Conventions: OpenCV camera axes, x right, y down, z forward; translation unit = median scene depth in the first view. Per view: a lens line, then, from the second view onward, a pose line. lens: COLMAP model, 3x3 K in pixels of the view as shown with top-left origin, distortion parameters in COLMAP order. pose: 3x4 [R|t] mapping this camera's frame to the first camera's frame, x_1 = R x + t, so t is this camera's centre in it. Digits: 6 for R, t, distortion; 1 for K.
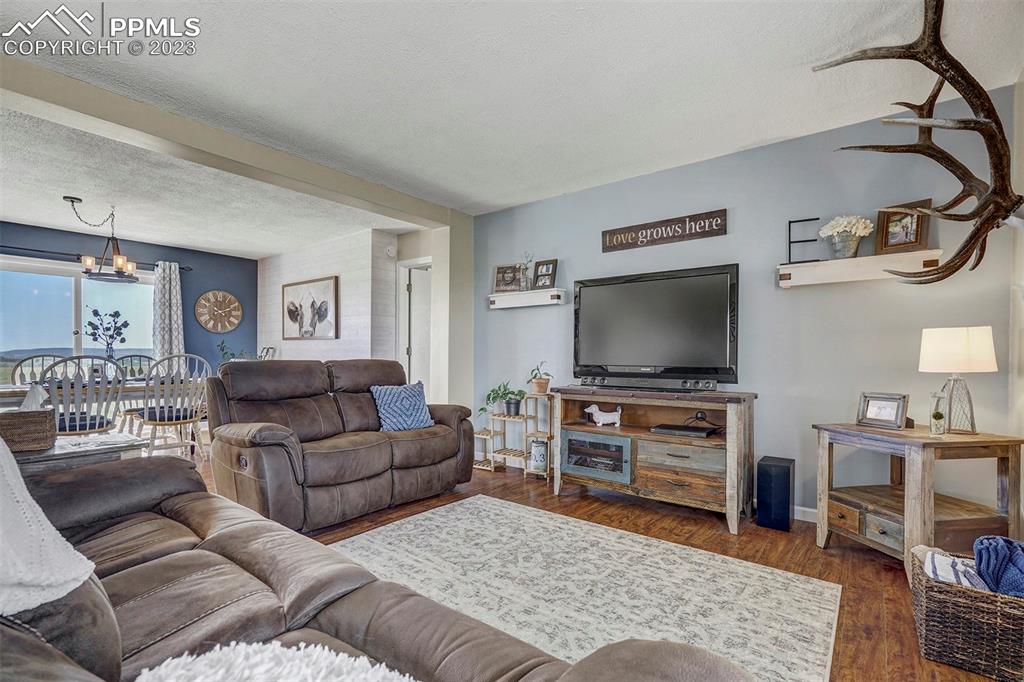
lens RADIAL K [[464.1, 0, 499.1], [0, 464.1, 360.5], [0, 0, 1]] dist [-0.000088, -0.000115]
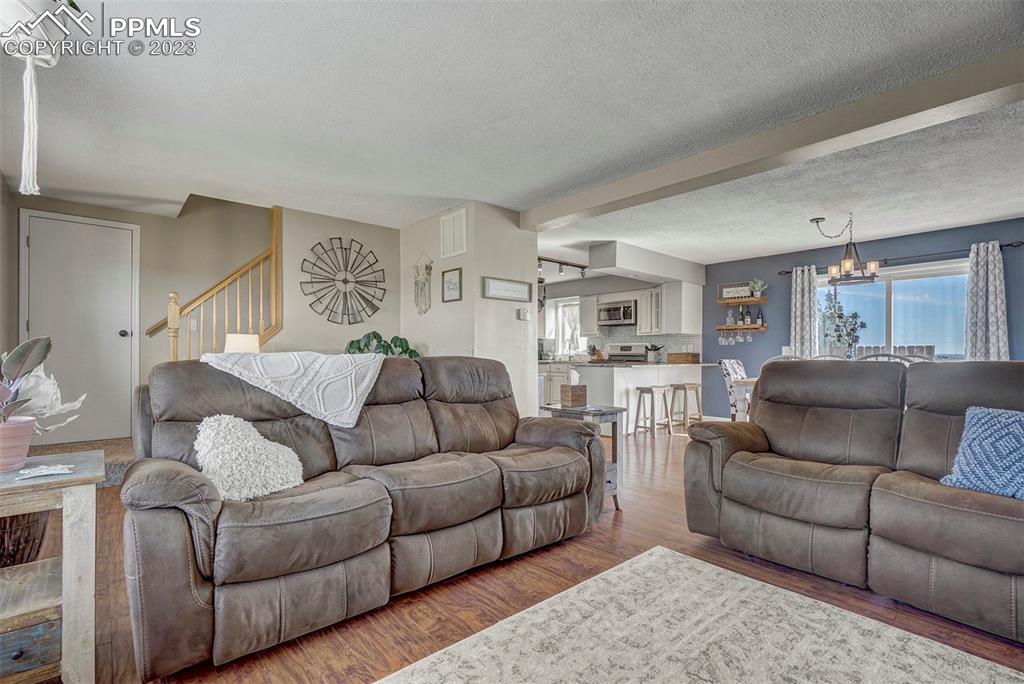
lens RADIAL K [[464.1, 0, 508.7], [0, 464.1, 351.4], [0, 0, 1]] dist [0.000250, -0.000012]
pose [[-0.166679, -0.012286, -0.985935, 0.340122], [-0.011806, 0.999876, -0.010464, -0.000576], [0.985941, 0.009896, -0.166803, 0.437520]]
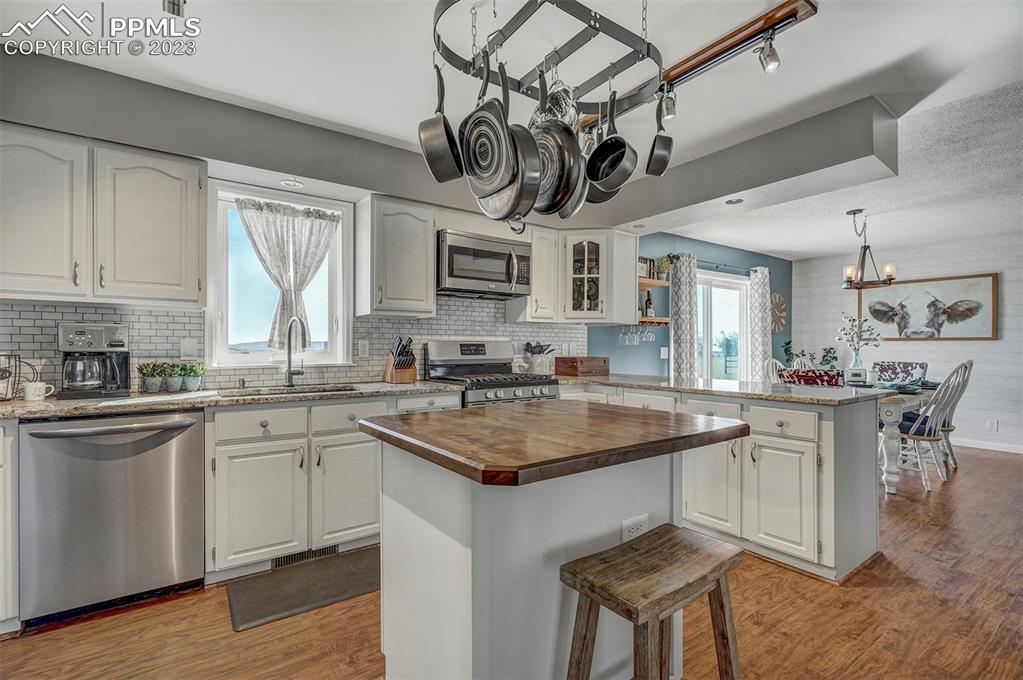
lens RADIAL K [[463.7, 0, 508.2], [0, 463.7, 349.4], [0, 0, 1]] dist [0.000250, -0.000012]
pose [[0.961468, -0.004221, -0.274883, -1.377999], [0.002155, 0.999967, -0.007818, -0.031048], [0.274907, 0.006924, 0.961446, -0.216320]]
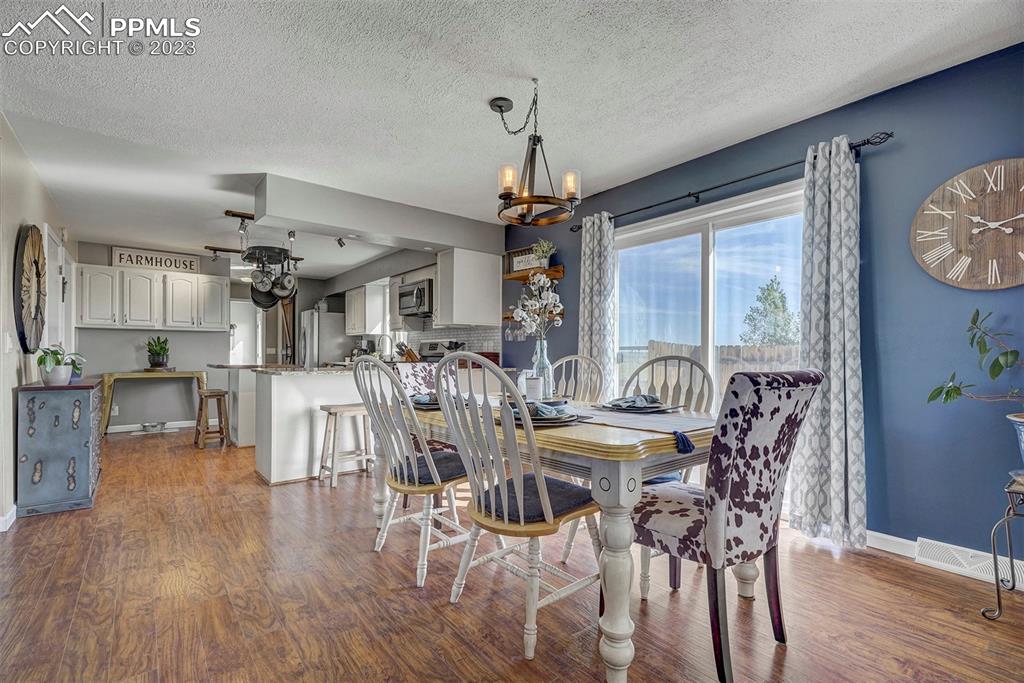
lens RADIAL K [[464.1, 0, 508.7], [0, 464.1, 350.9], [0, 0, 1]] dist [0.000250, -0.000012]
pose [[-0.224021, -0.013875, -0.974486, -0.320541], [-0.011892, 0.999863, -0.011502, -0.012276], [0.974512, 0.009012, -0.224155, 1.155282]]
